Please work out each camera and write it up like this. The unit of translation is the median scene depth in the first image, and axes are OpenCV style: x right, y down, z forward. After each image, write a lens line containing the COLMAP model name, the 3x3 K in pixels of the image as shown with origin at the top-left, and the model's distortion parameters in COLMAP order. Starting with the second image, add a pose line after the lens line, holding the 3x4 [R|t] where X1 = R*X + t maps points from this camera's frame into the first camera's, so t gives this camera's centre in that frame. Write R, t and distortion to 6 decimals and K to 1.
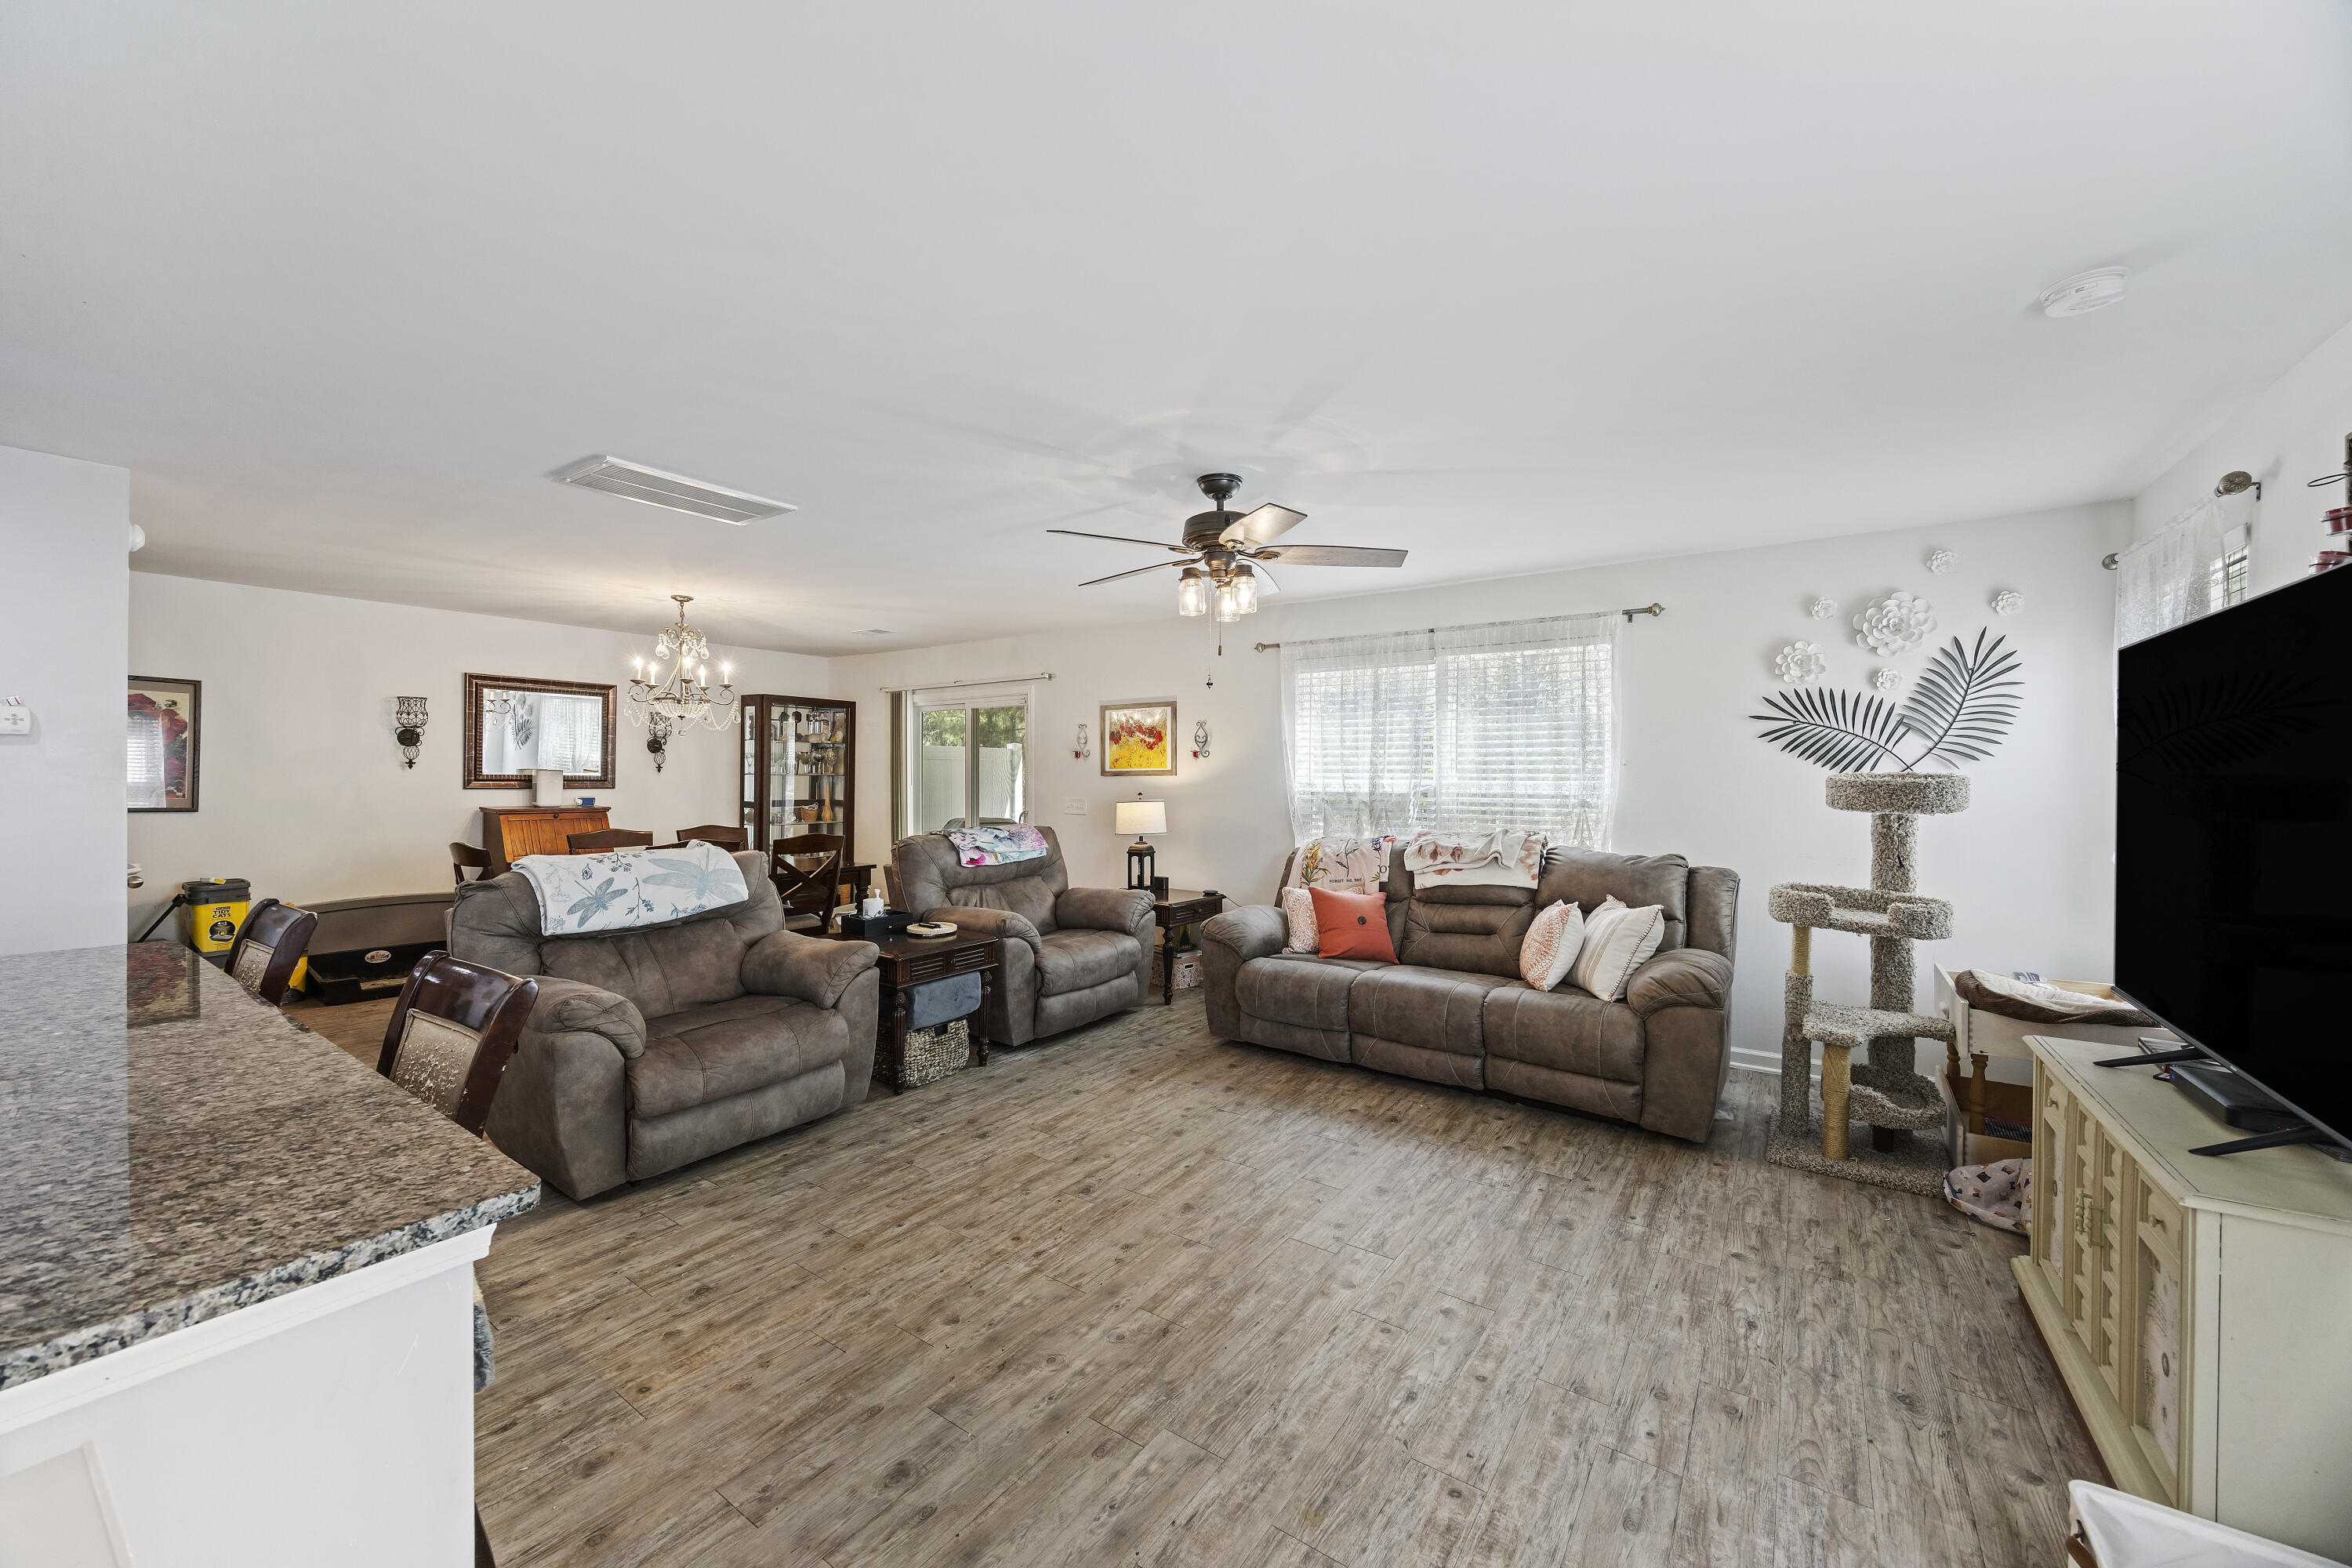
lens RADIAL K [[870.9, 0, 1176.0], [0, 870.9, 784.0], [0, 0, 1]] dist [0.012236, -0.000013]
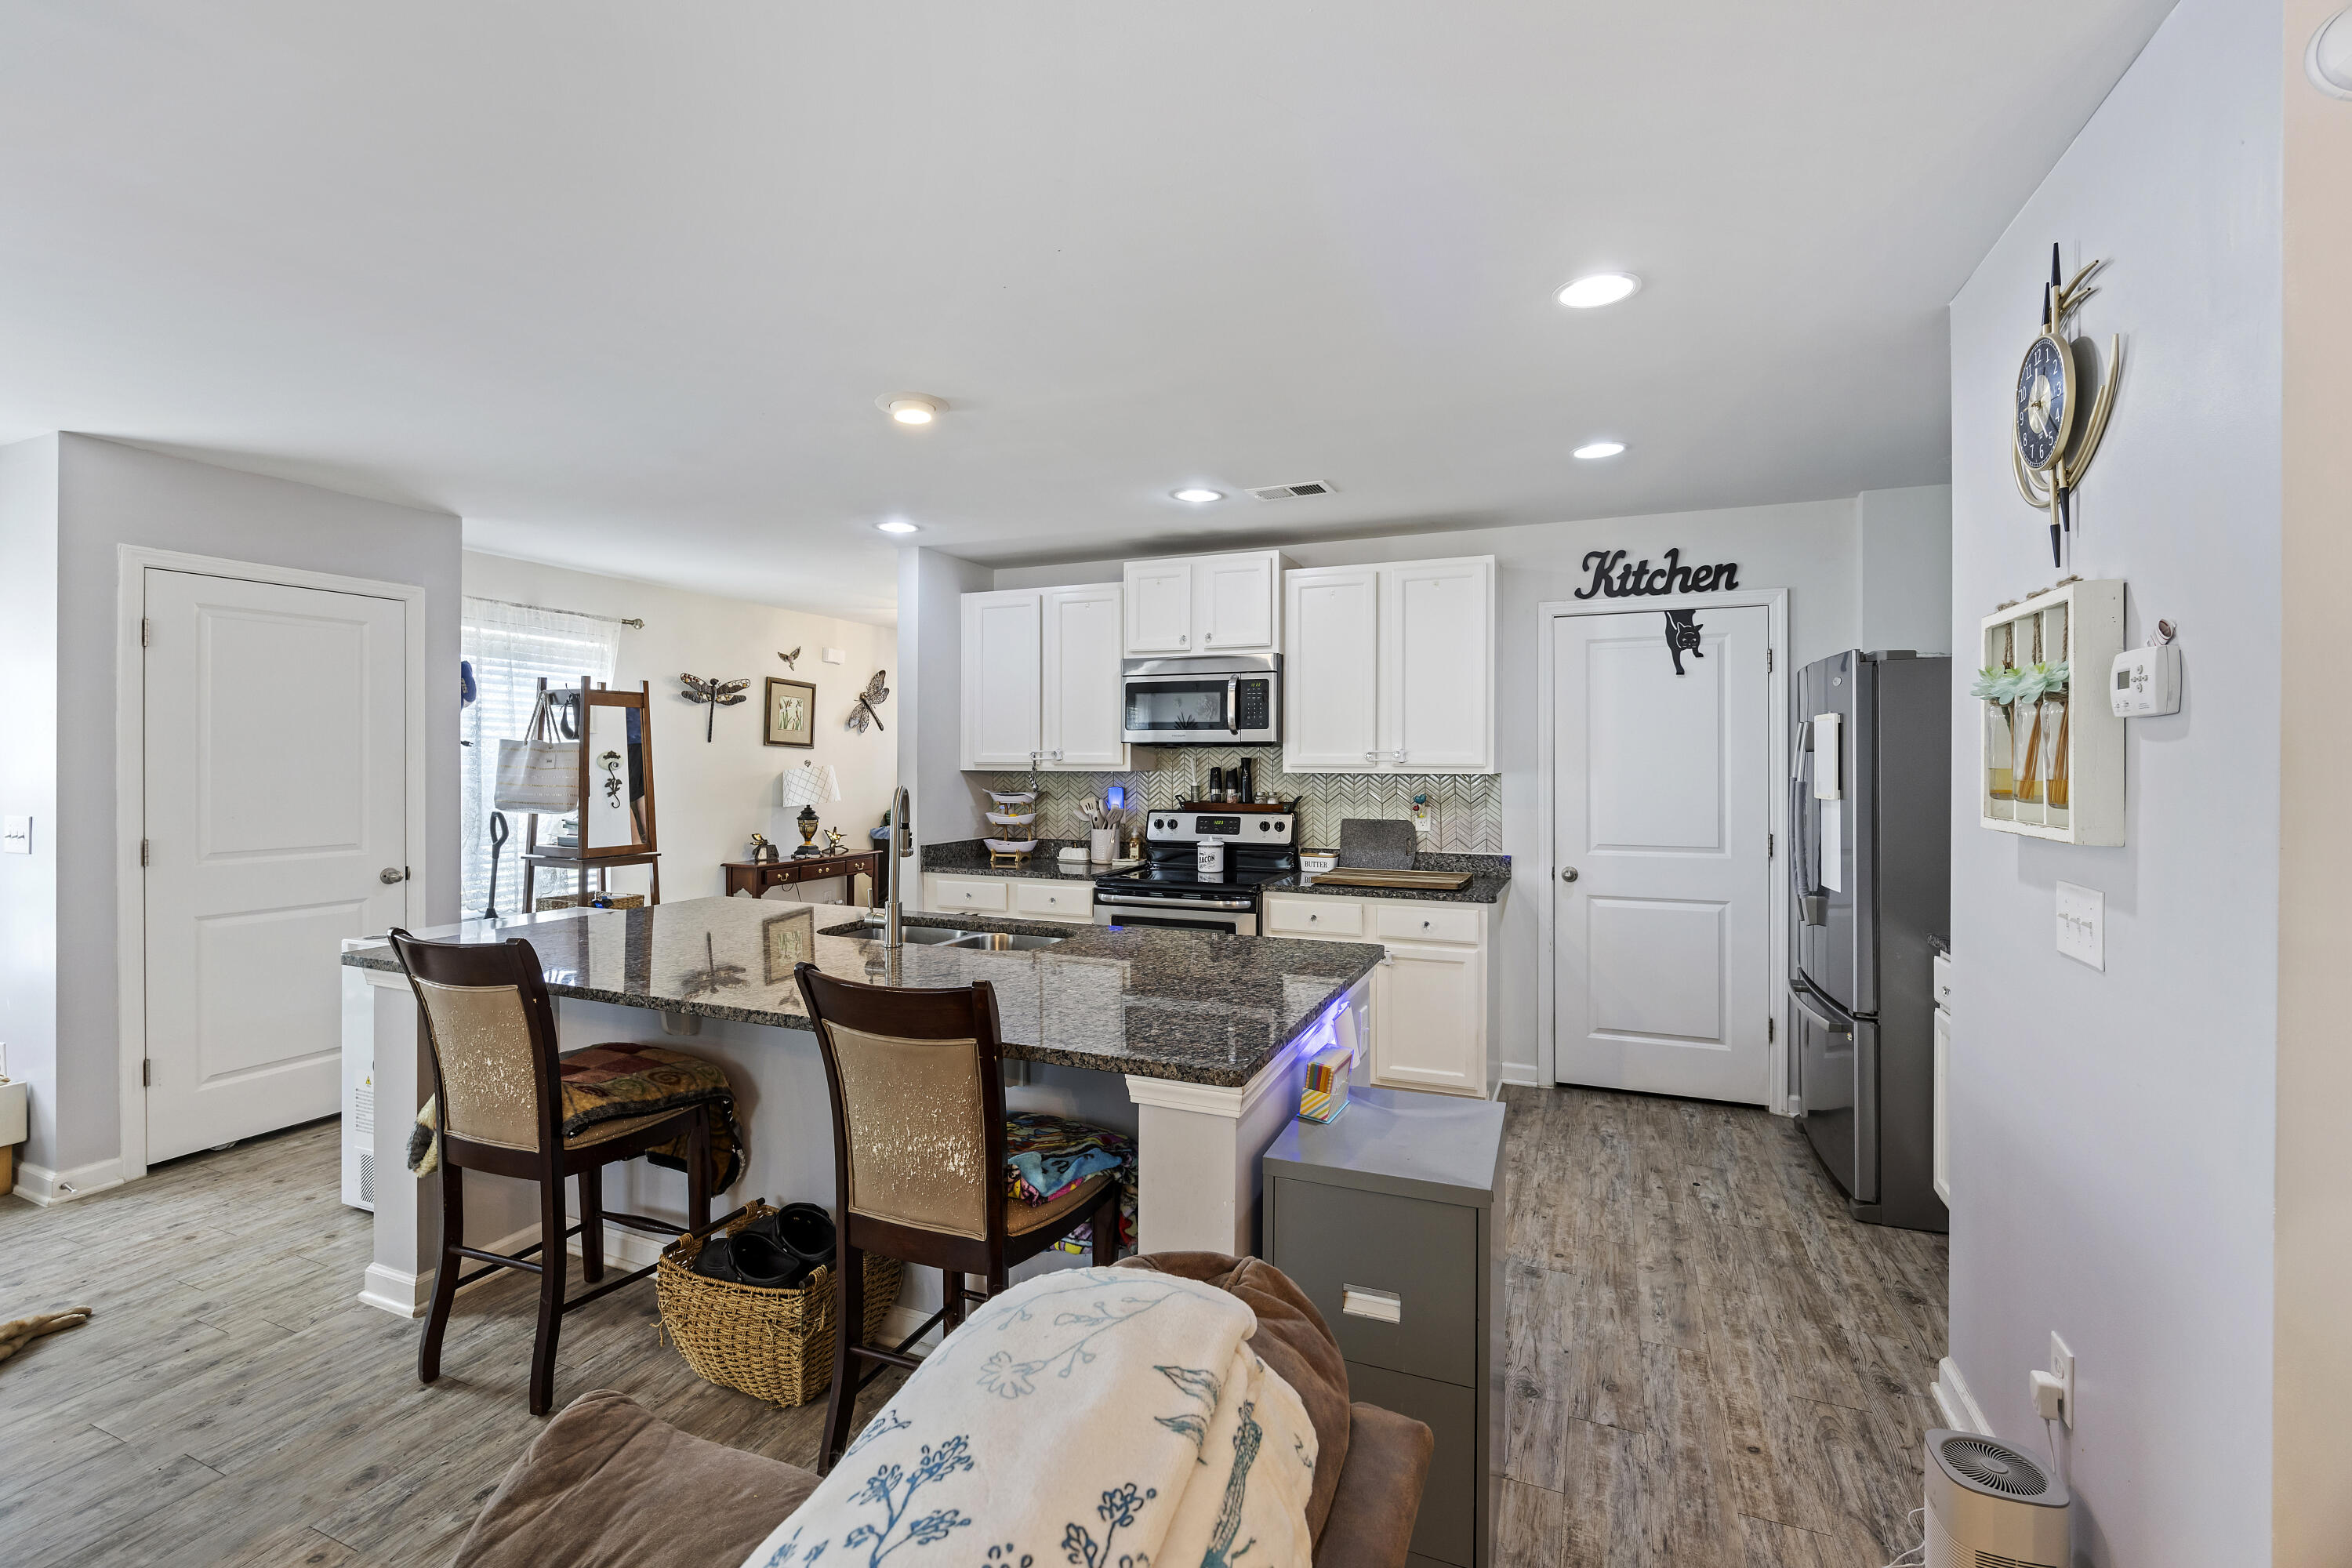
lens RADIAL K [[1031.6, 0, 1170.8], [0, 1031.6, 771.3], [0, 0, 1]] dist [0.000283, 0.000135]
pose [[-0.977542, -0.007067, -0.210622, -0.720318], [-0.010975, 0.999789, 0.017391, -0.027726], [0.210455, 0.019312, -0.977413, 1.283467]]
